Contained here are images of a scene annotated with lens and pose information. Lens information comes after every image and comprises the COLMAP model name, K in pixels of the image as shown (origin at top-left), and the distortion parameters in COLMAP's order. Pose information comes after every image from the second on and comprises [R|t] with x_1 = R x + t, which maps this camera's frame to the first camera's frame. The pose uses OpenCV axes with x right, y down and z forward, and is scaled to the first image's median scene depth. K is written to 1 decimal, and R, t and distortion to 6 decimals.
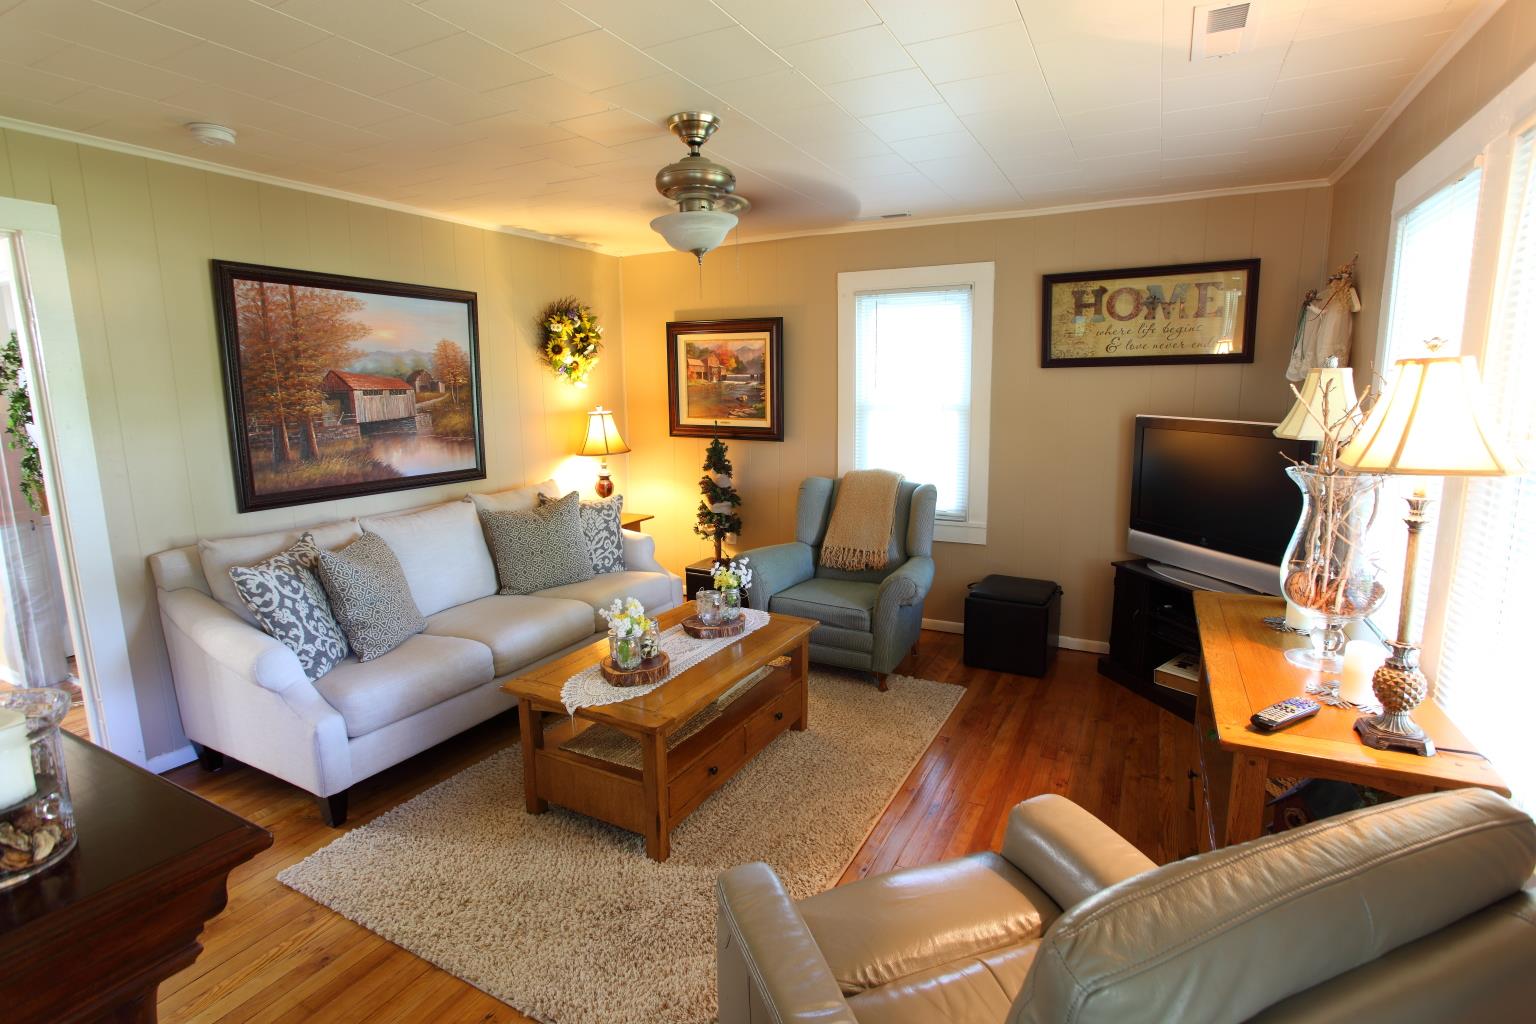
lens RADIAL K [[744.4, 0, 767.4], [0, 744.4, 507.2], [0, 0, 1]] dist [-0.034732, 0.001343]
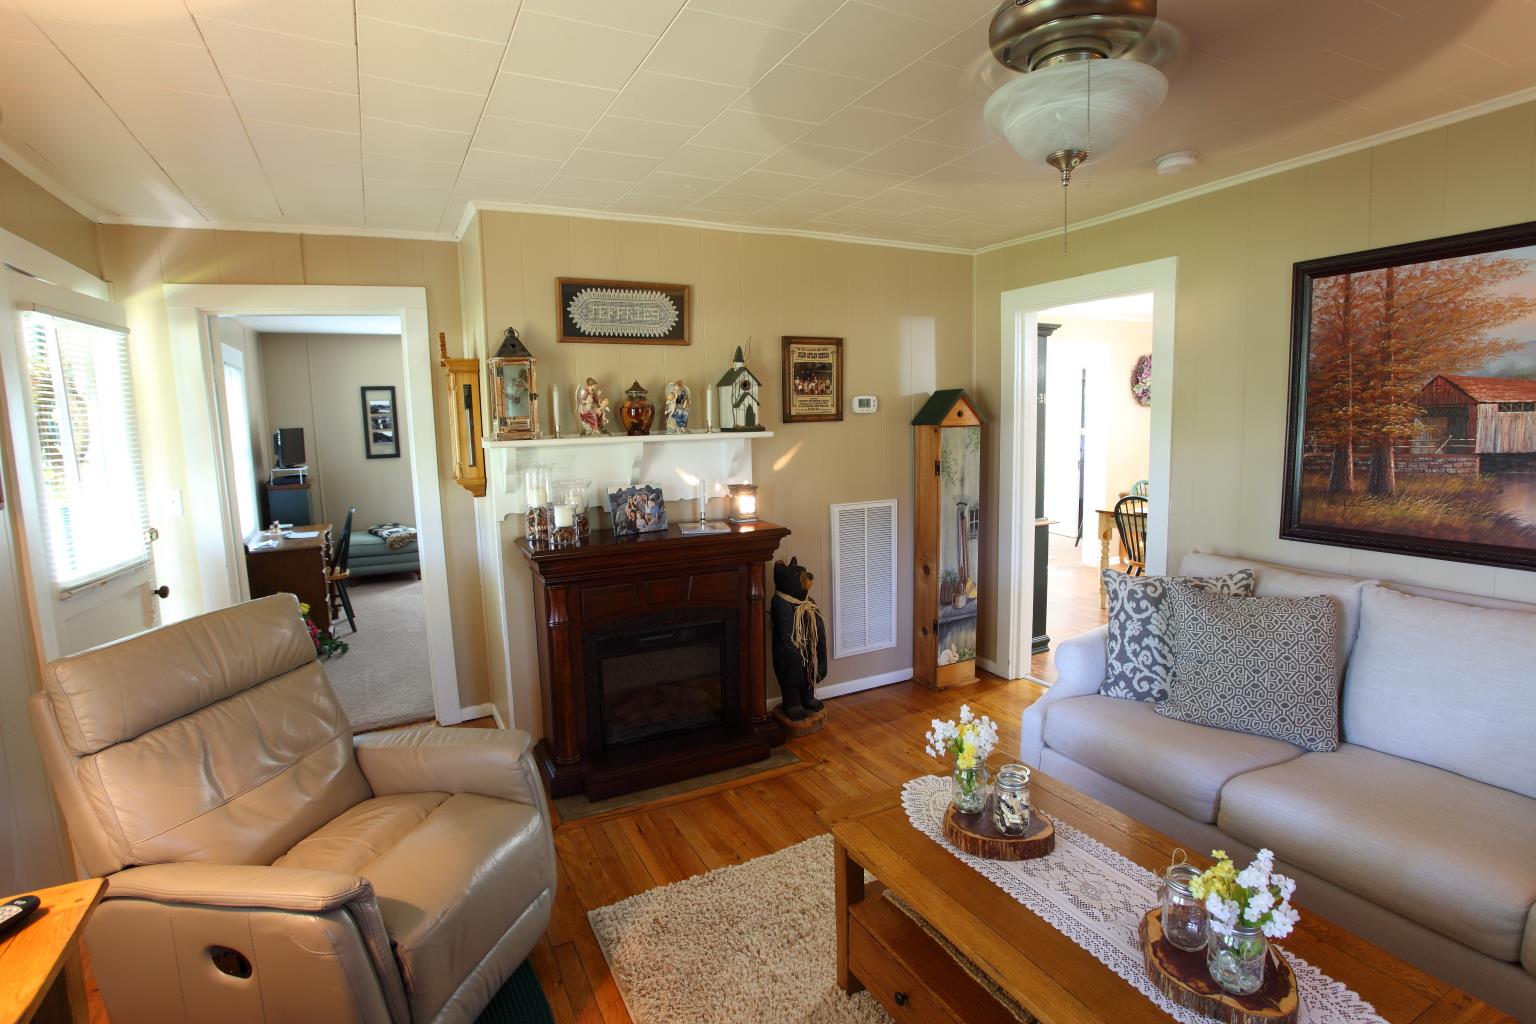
lens RADIAL K [[744.4, 0, 763.4], [0, 744.4, 511.9], [0, 0, 1]] dist [-0.034732, 0.001343]
pose [[-0.570482, 0.125502, -0.811665, 0.371361], [-0.100145, 0.970253, 0.220411, -0.155202], [0.815182, 0.207024, -0.540943, 0.922512]]
